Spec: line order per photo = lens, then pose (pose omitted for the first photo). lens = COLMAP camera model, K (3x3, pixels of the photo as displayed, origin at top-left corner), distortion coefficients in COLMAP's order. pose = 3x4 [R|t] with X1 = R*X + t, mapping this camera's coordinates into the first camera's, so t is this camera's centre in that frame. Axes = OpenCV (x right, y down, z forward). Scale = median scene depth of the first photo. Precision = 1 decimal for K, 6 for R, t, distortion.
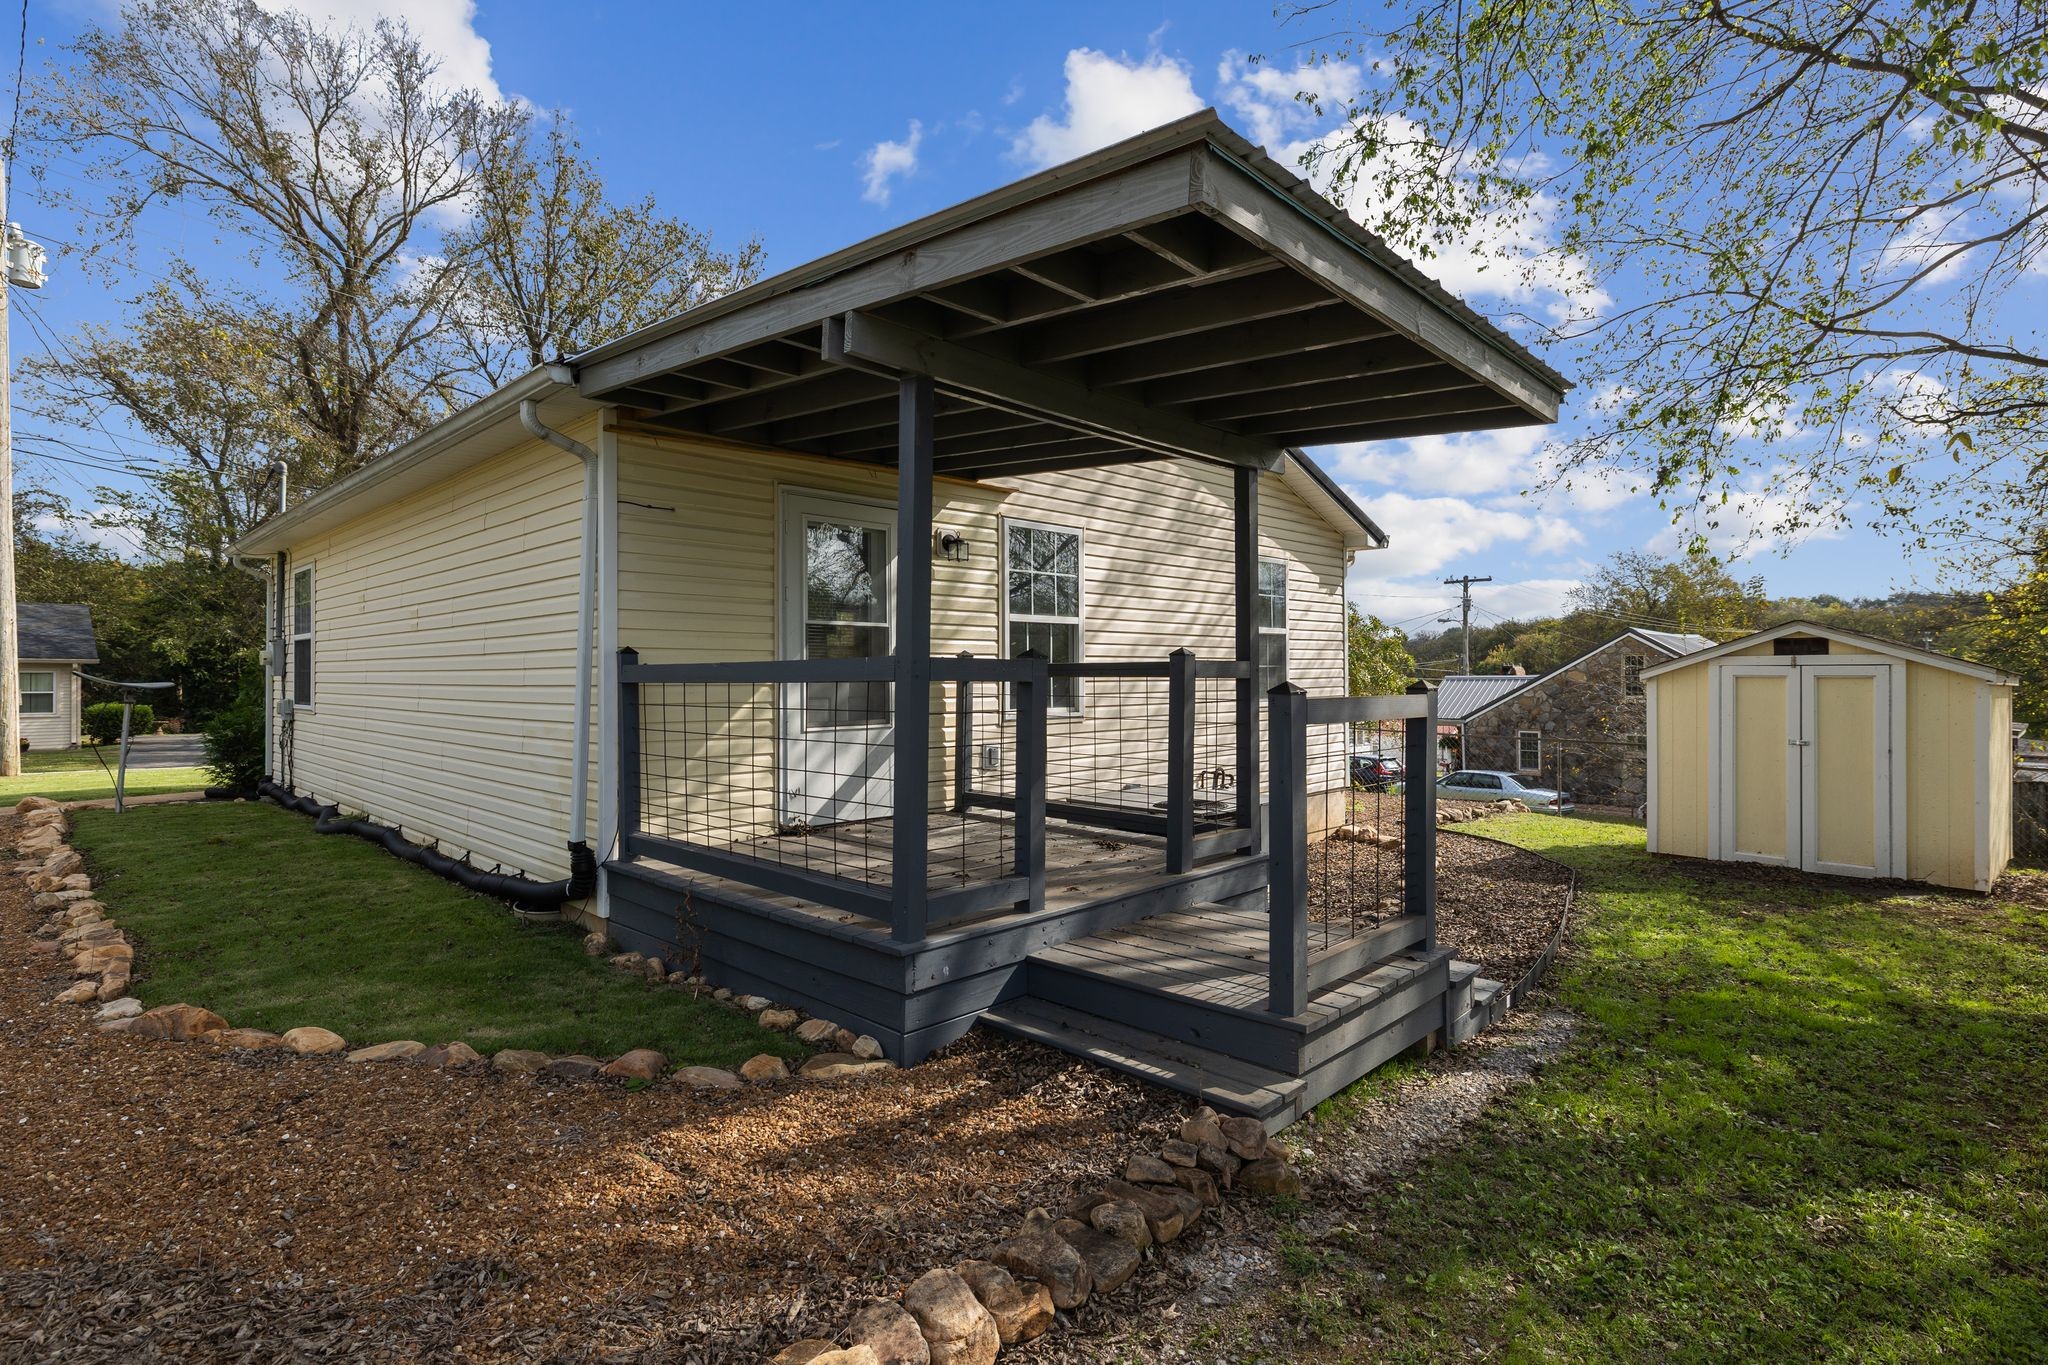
lens RADIAL K [[985.1, 0, 1024.0], [0, 985.1, 682.5], [0, 0, 1]] dist [-0.001060, -0.000296]
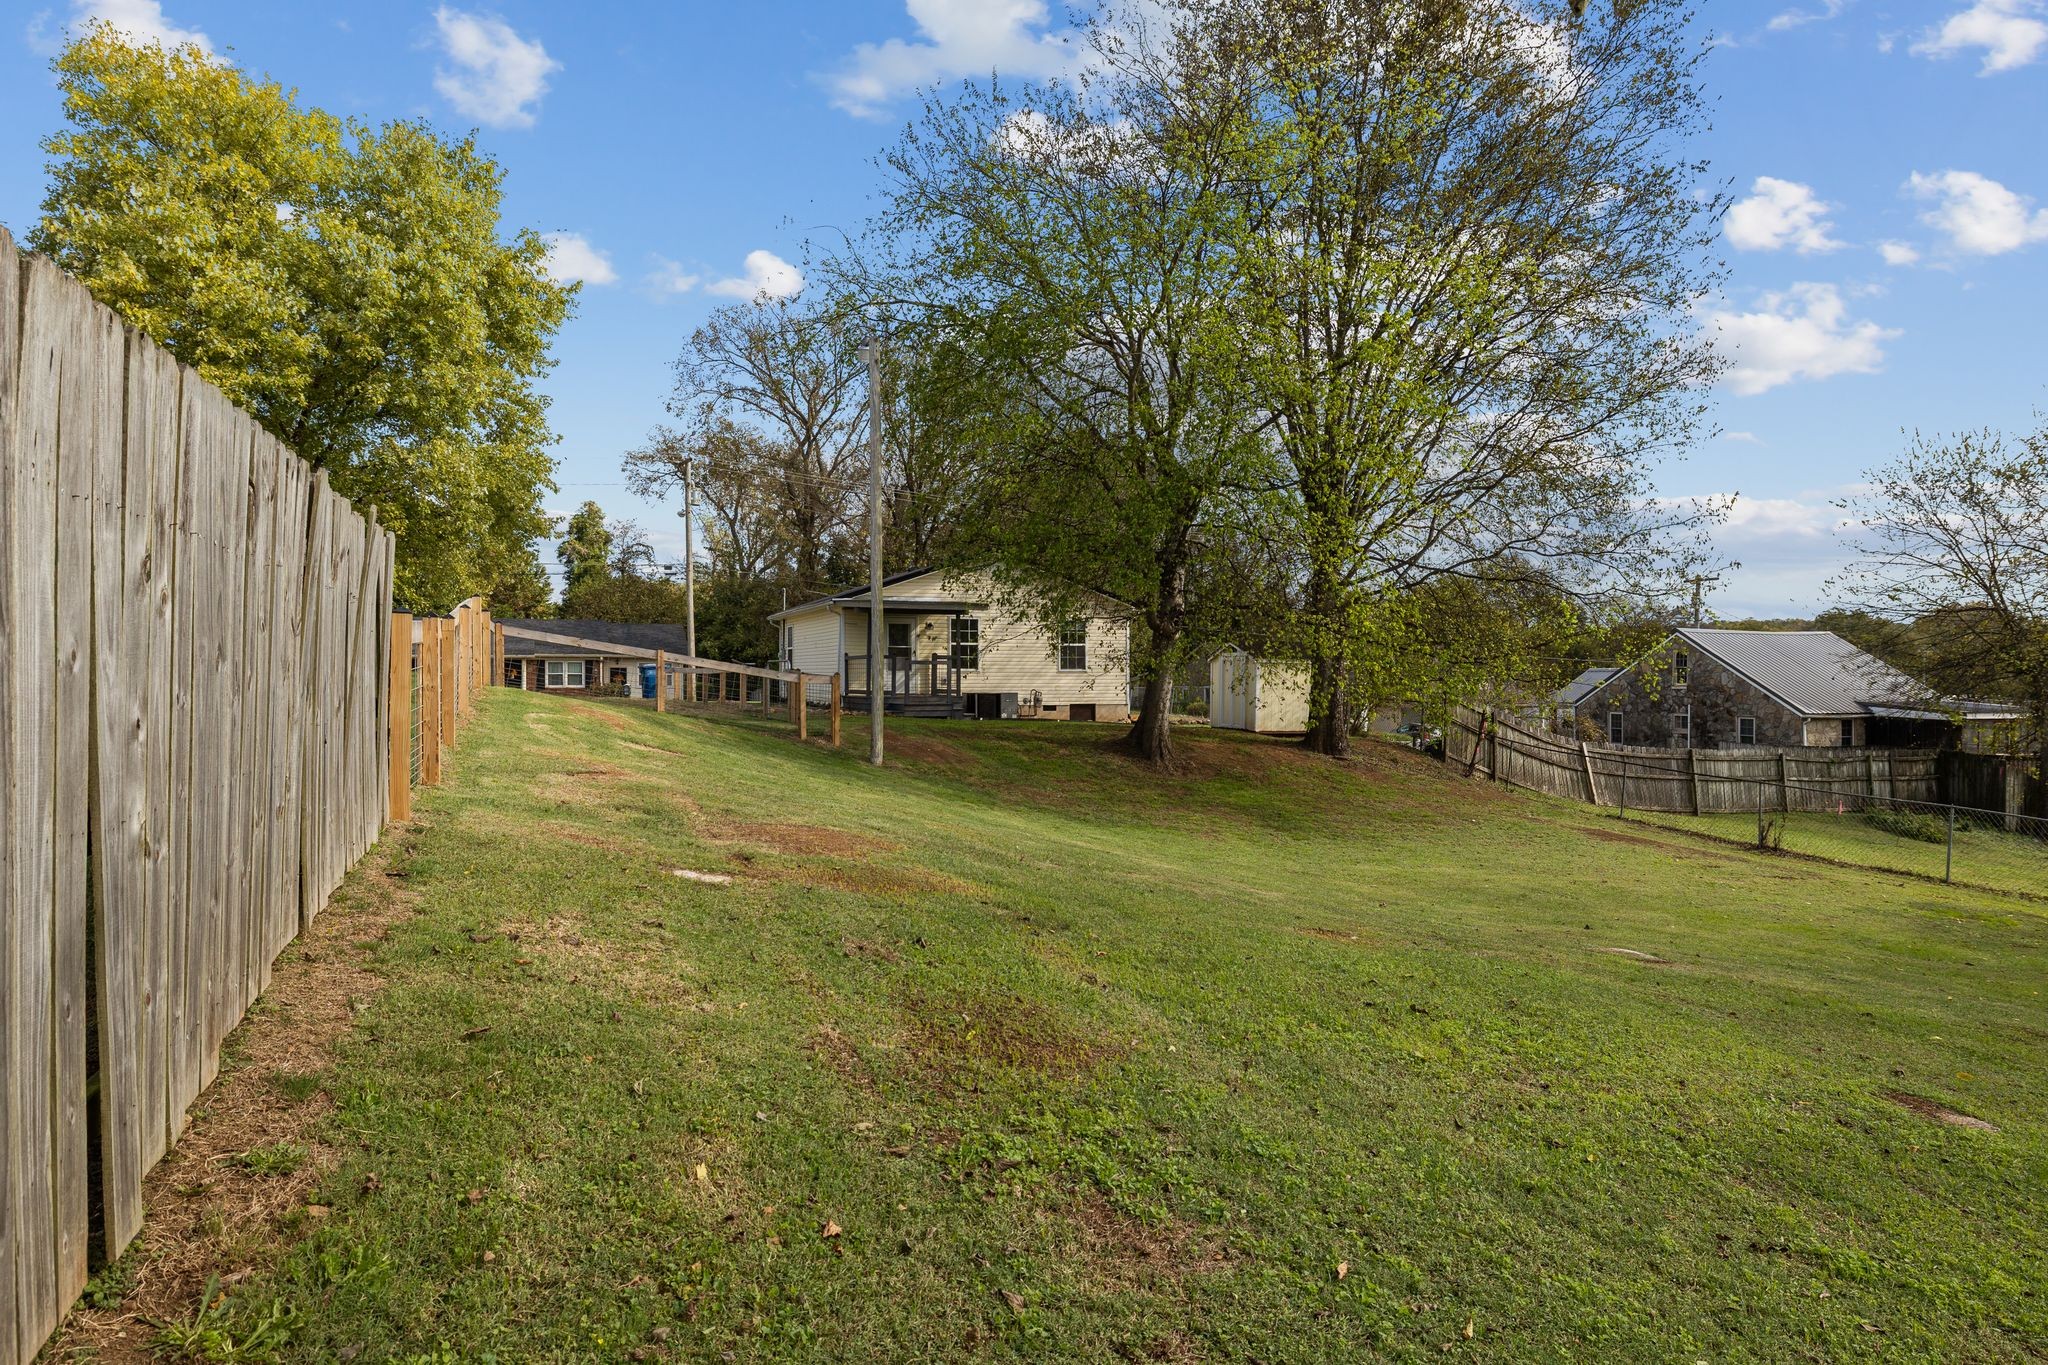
lens RADIAL K [[985.1, 0, 1024.0], [0, 985.1, 682.5], [0, 0, 1]] dist [-0.001060, -0.000296]
pose [[0.924223, 0.009228, -0.381741, 0.854933], [-0.007333, 0.999953, 0.006417, 0.027147], [0.381782, -0.003131, 0.924247, -1.181462]]
